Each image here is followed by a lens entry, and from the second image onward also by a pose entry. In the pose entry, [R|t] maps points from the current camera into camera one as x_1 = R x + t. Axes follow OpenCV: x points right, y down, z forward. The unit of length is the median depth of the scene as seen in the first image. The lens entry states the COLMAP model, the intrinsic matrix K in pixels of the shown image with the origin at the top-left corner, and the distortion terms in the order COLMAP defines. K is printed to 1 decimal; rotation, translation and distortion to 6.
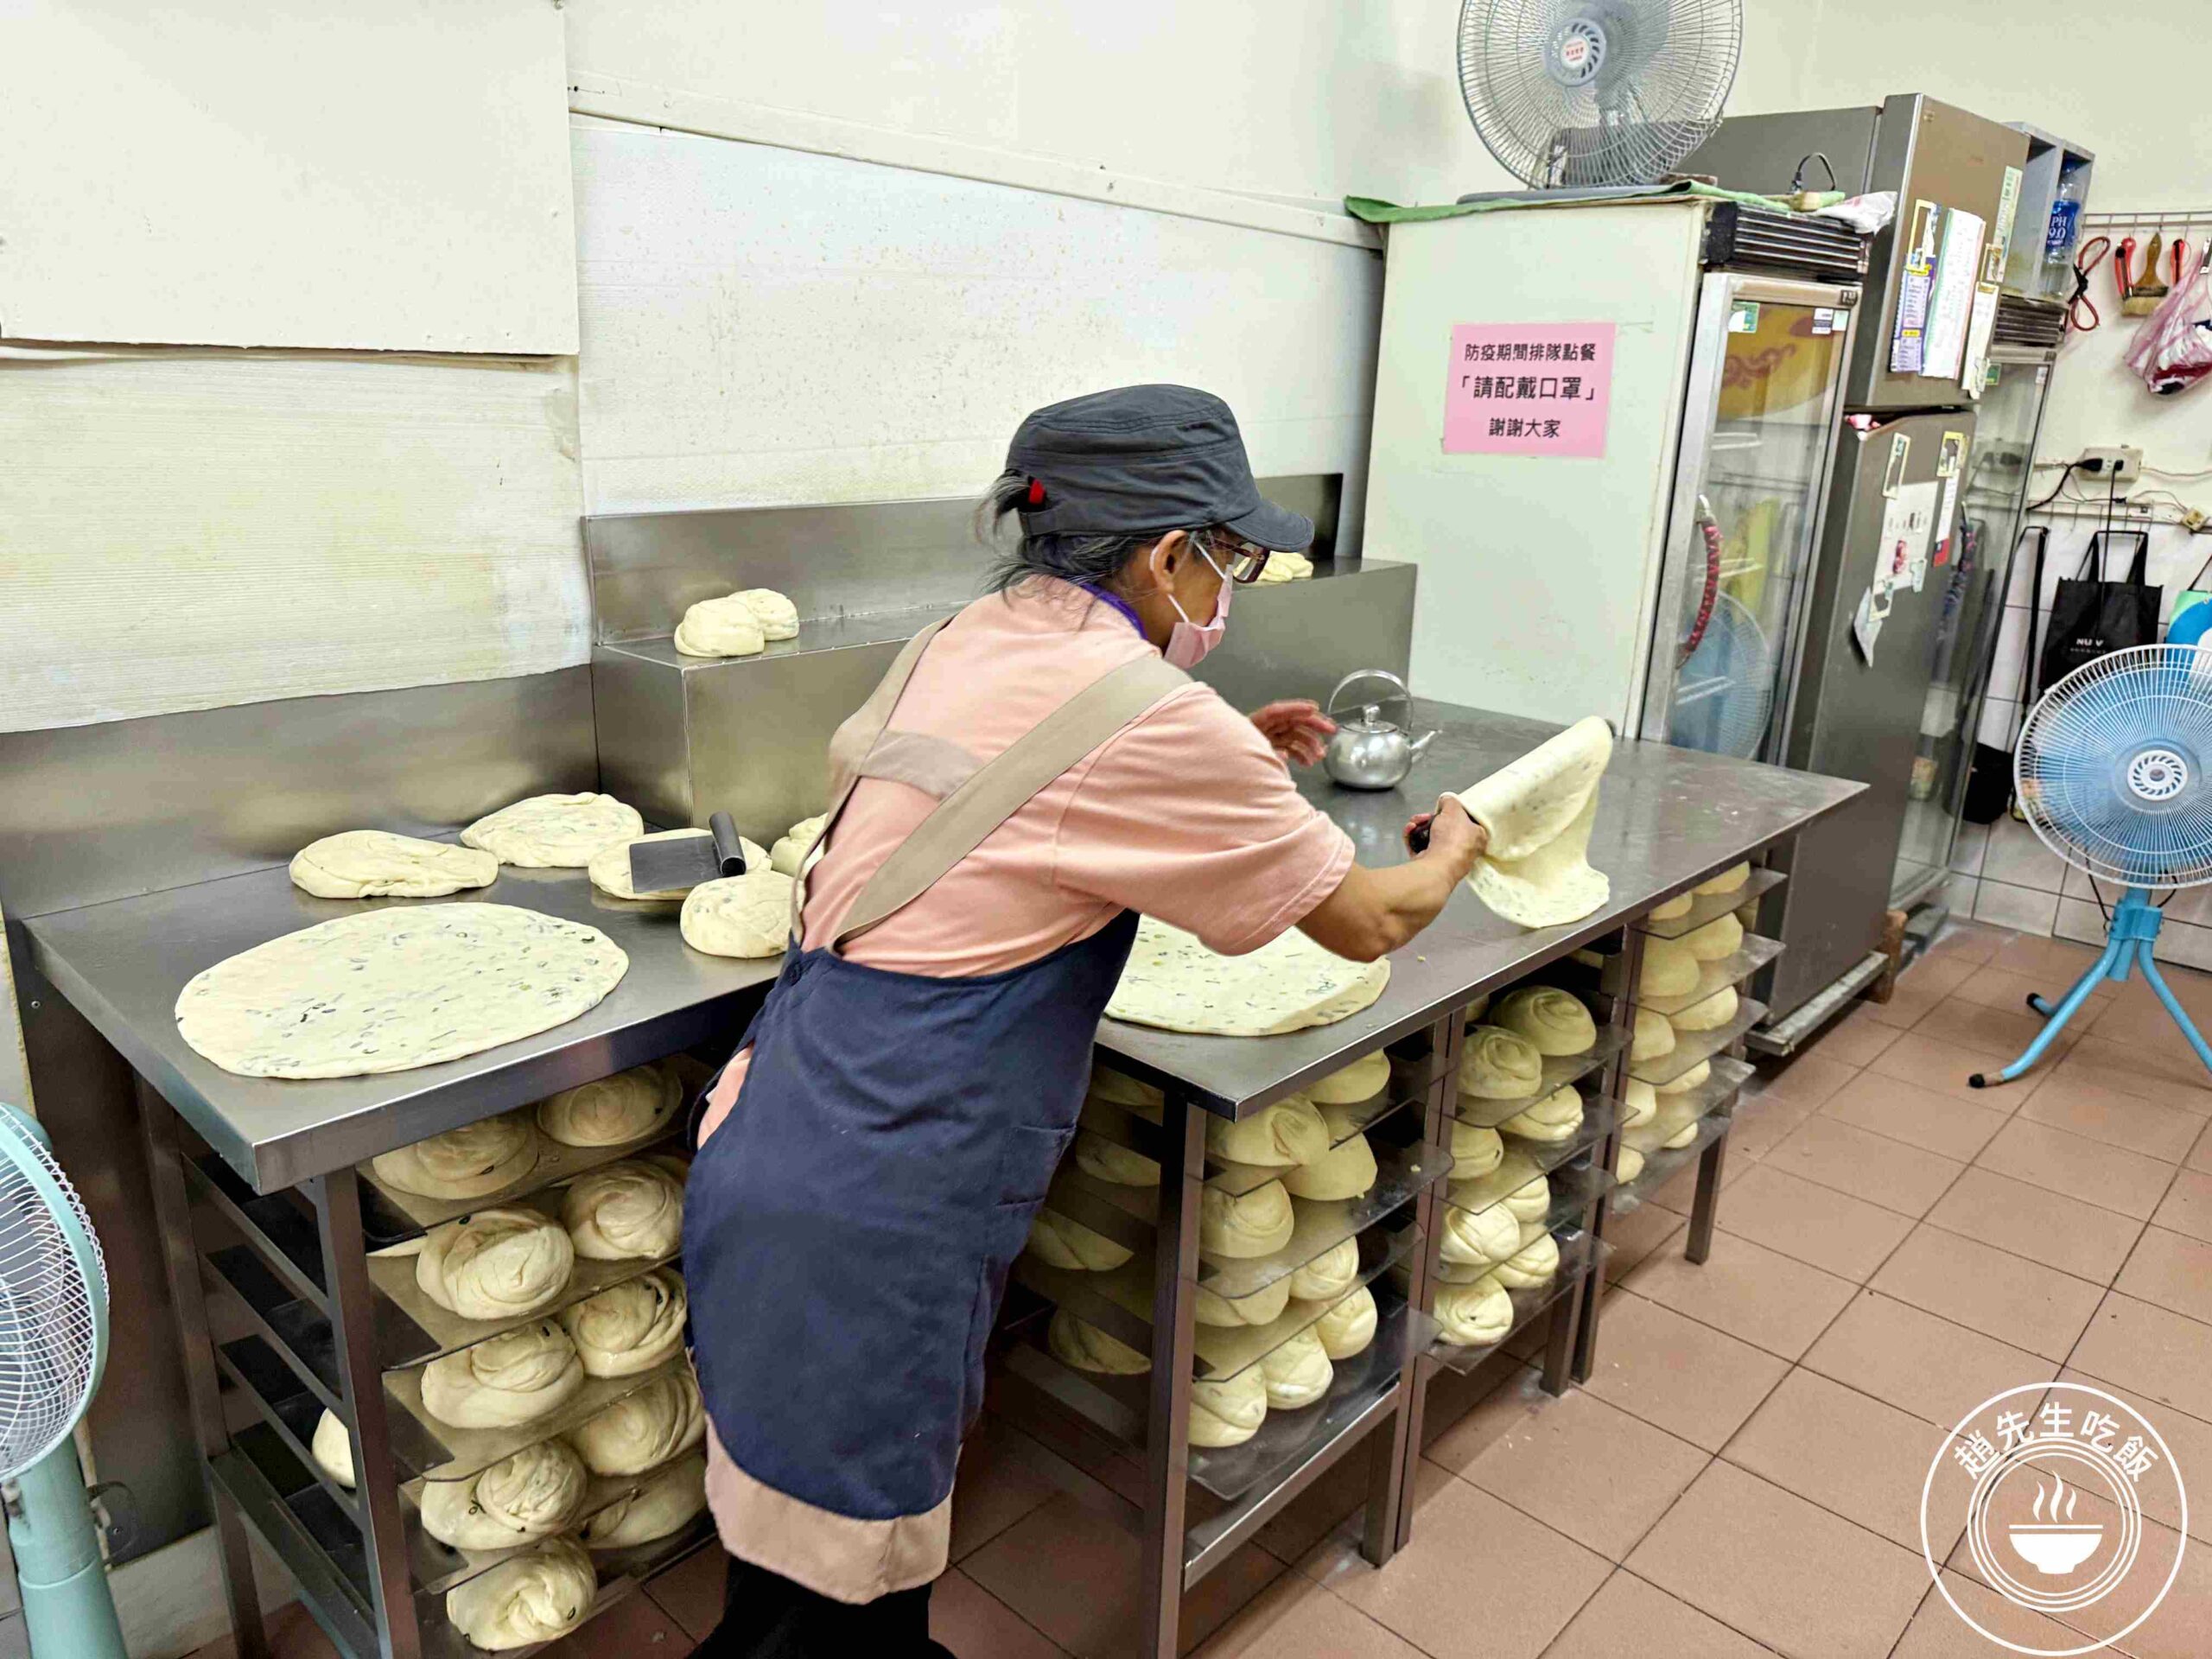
lens RADIAL K [[1587.9, 0, 1089.2], [0, 1587.9, 834.5], [0, 0, 1]] dist [-0.005044, -0.007142]
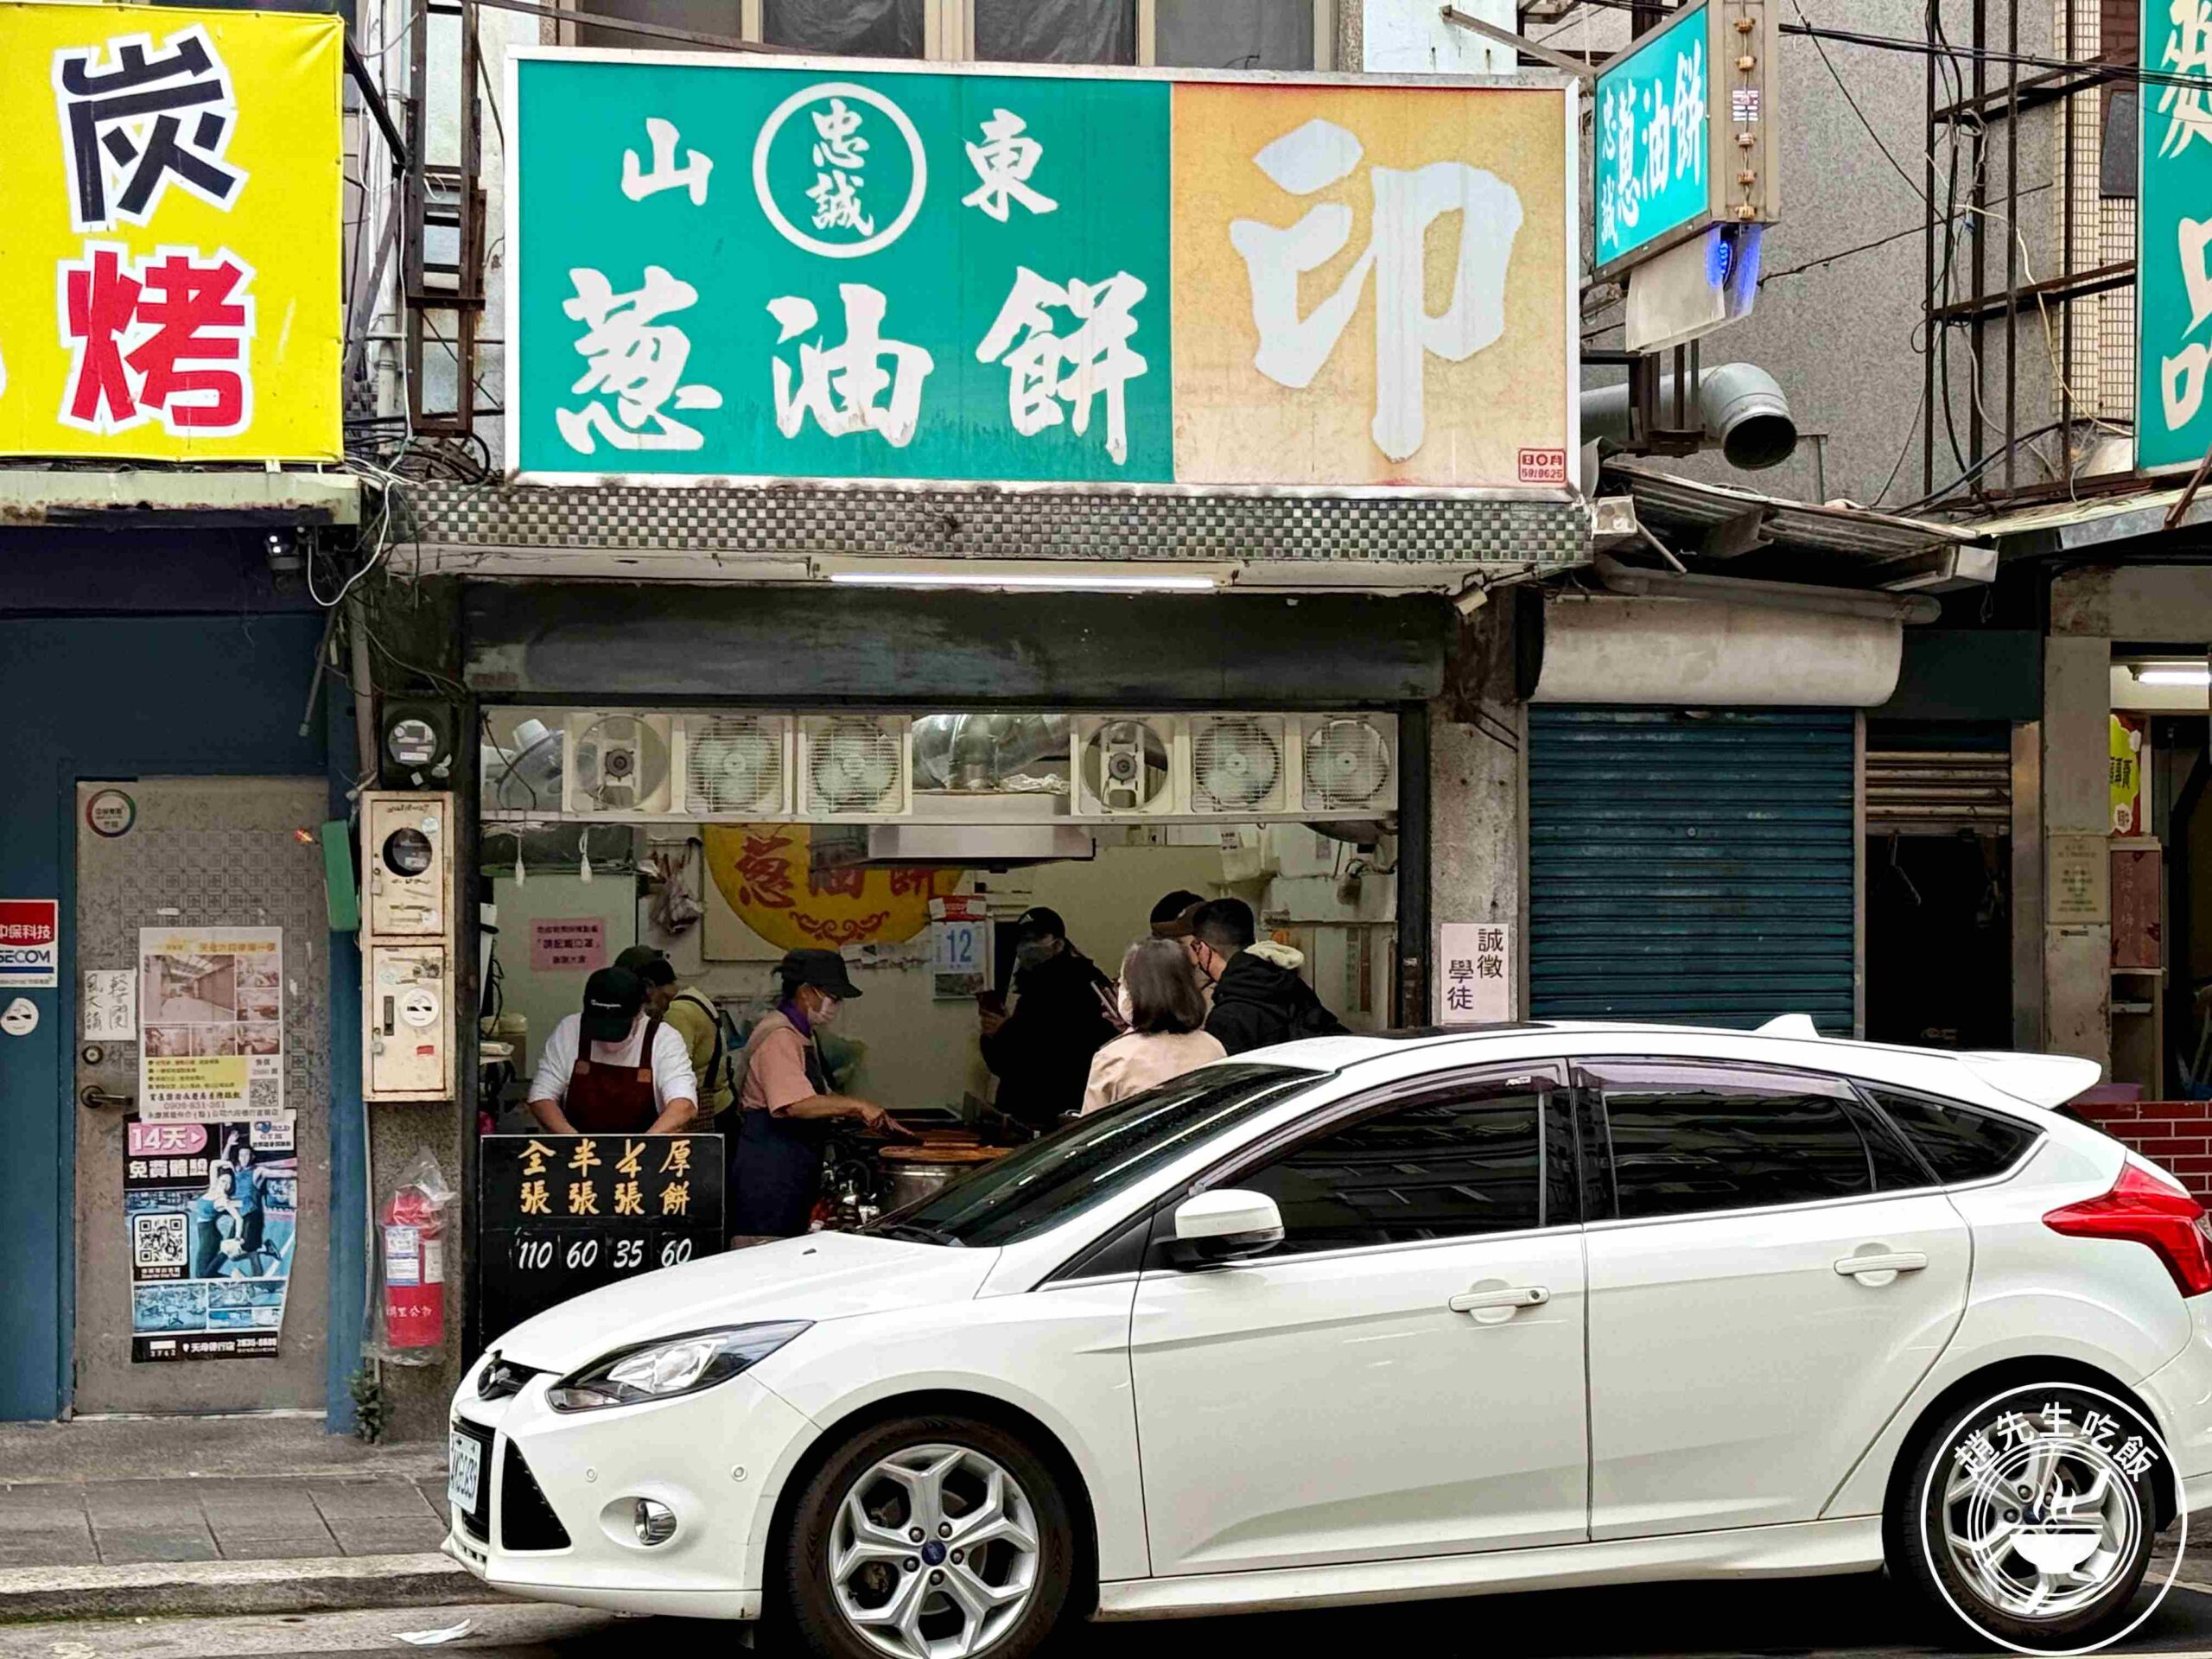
lens RADIAL K [[4576.1, 0, 1106.2], [0, 4576.1, 830.3], [0, 0, 1]] dist [0.019873, 0.000000]
pose [[0.629919, -0.015859, 0.776499, -6.159223], [0.238630, 0.955382, -0.174071, 1.280080], [-0.739092, 0.294946, 0.605598, -5.161214]]
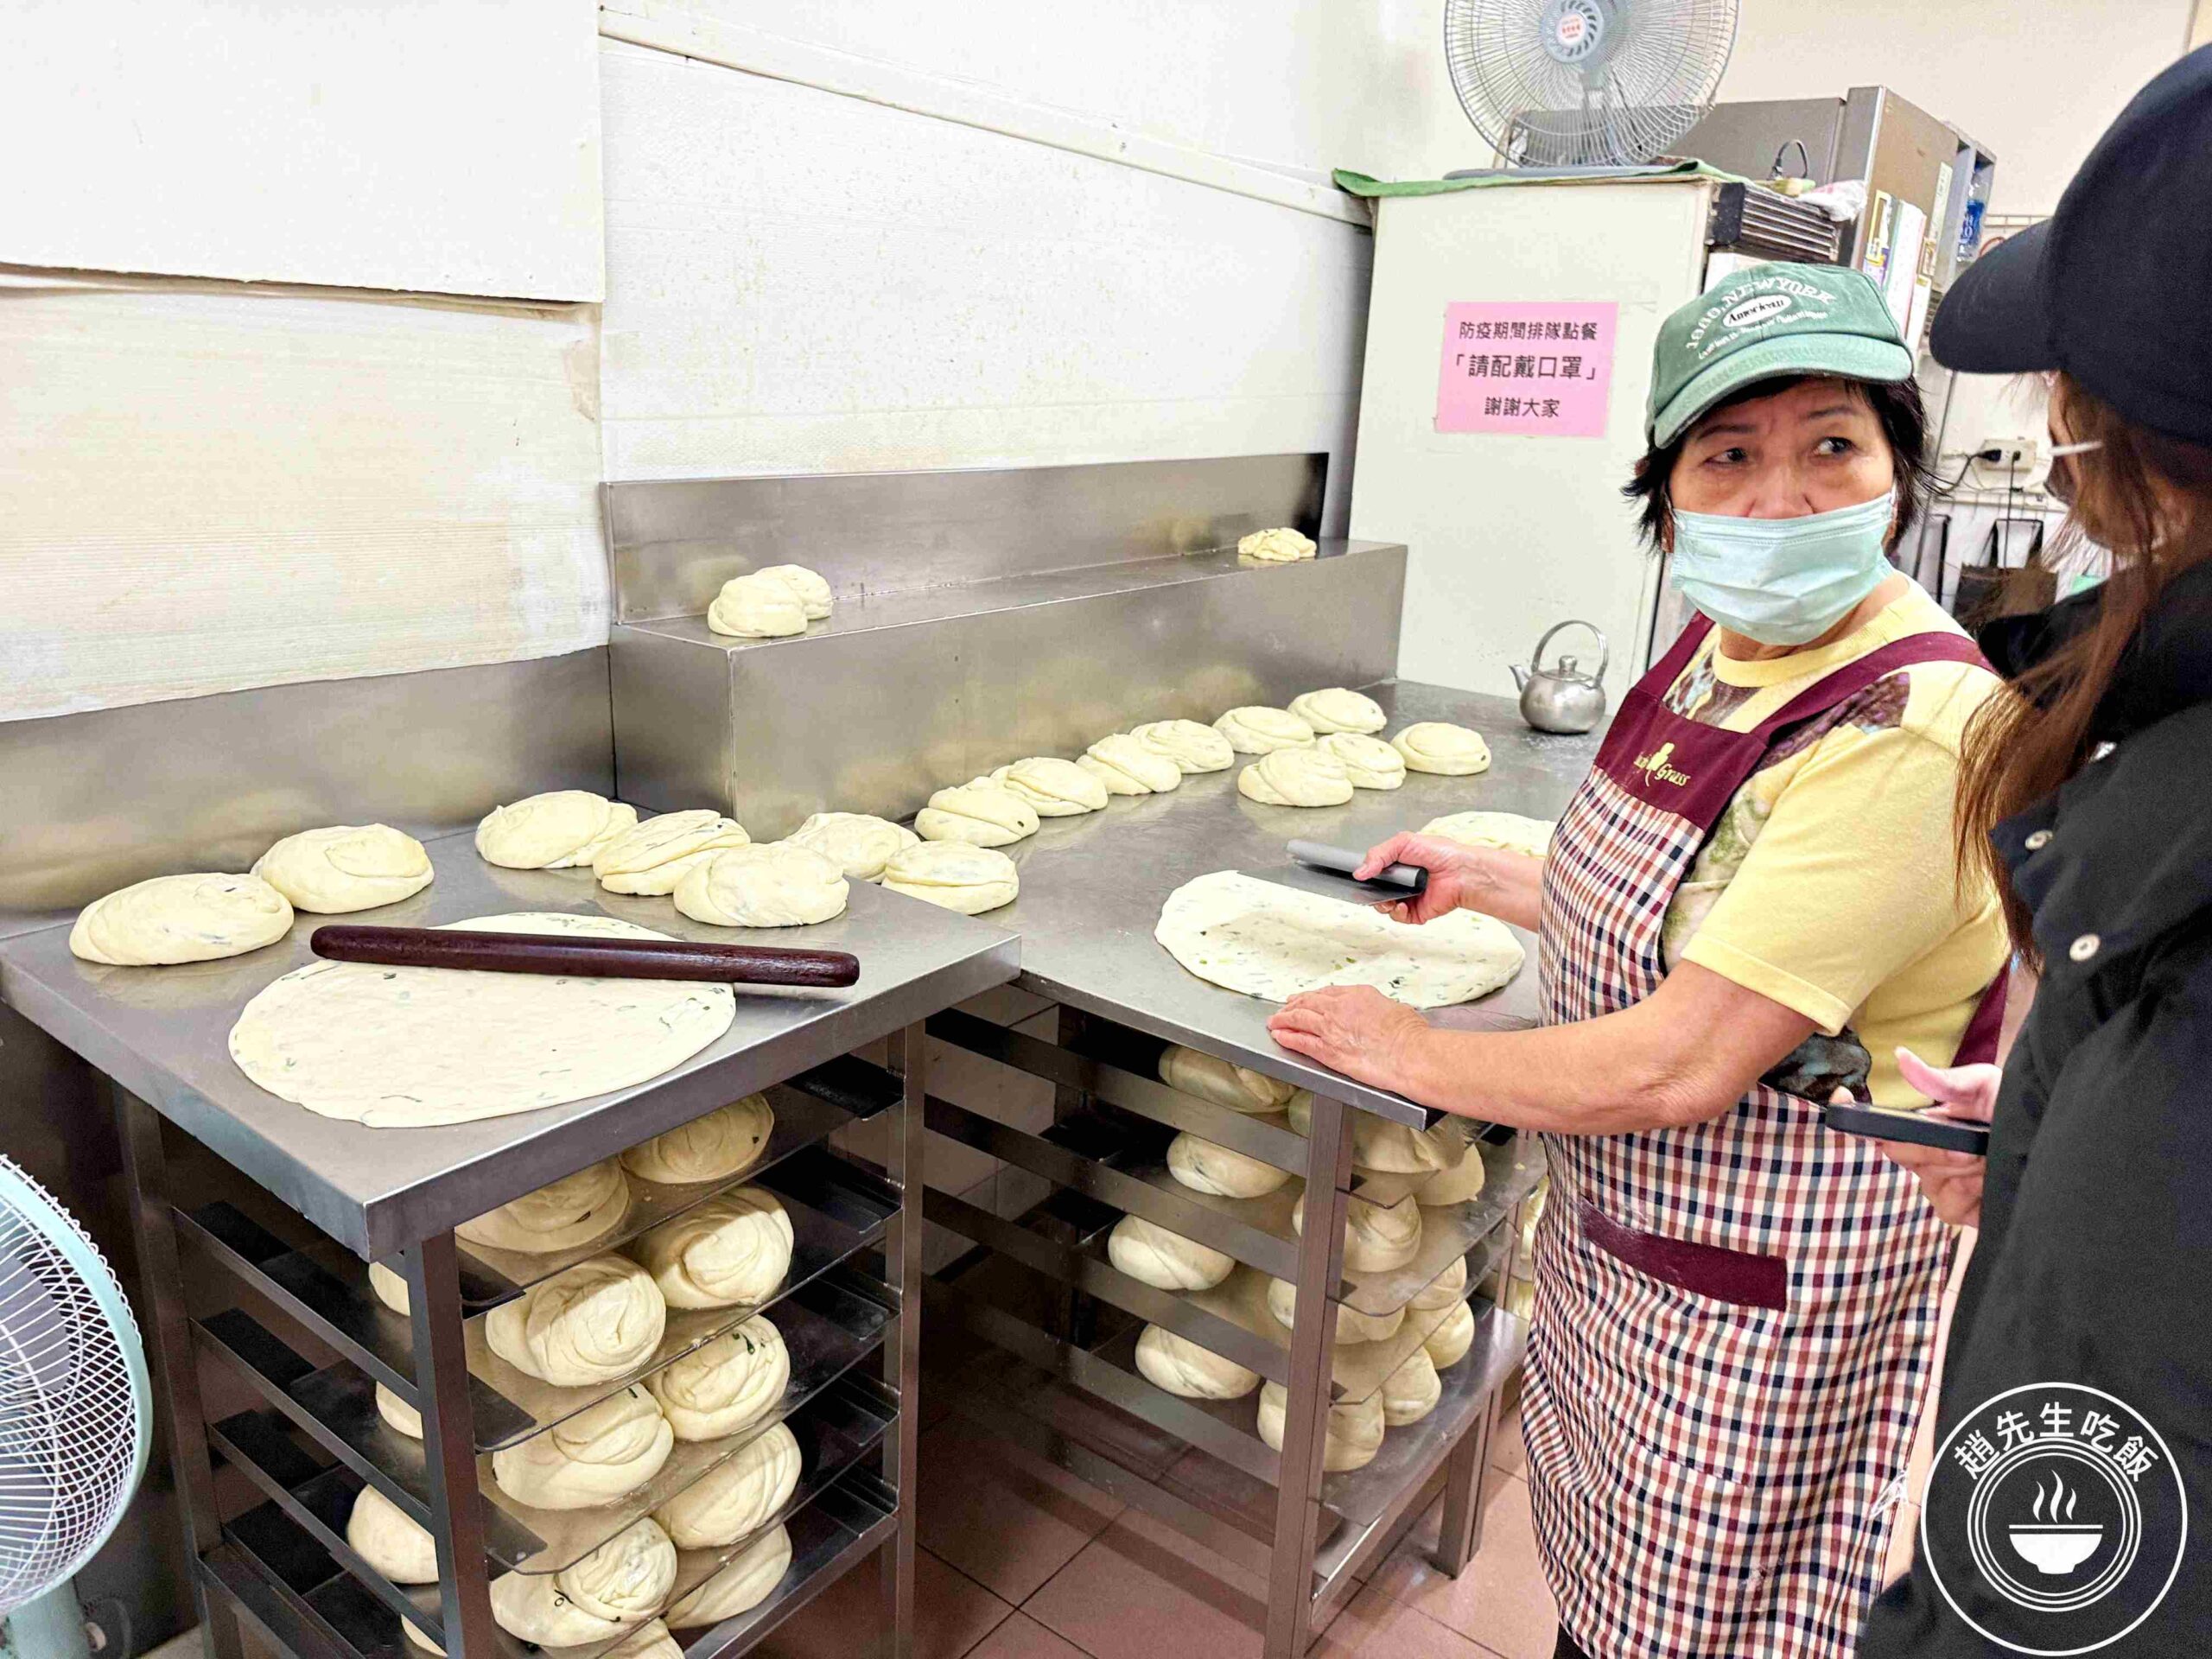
lens RADIAL K [[1587.9, 0, 1112.6], [0, 1587.9, 820.0], [0, 0, 1]] dist [-0.005044, -0.007142]
pose [[0.993167, -0.014919, 0.115746, -0.132273], [0.015158, 0.999884, -0.001187, -0.002148], [-0.115715, 0.002933, 0.993278, 0.064088]]
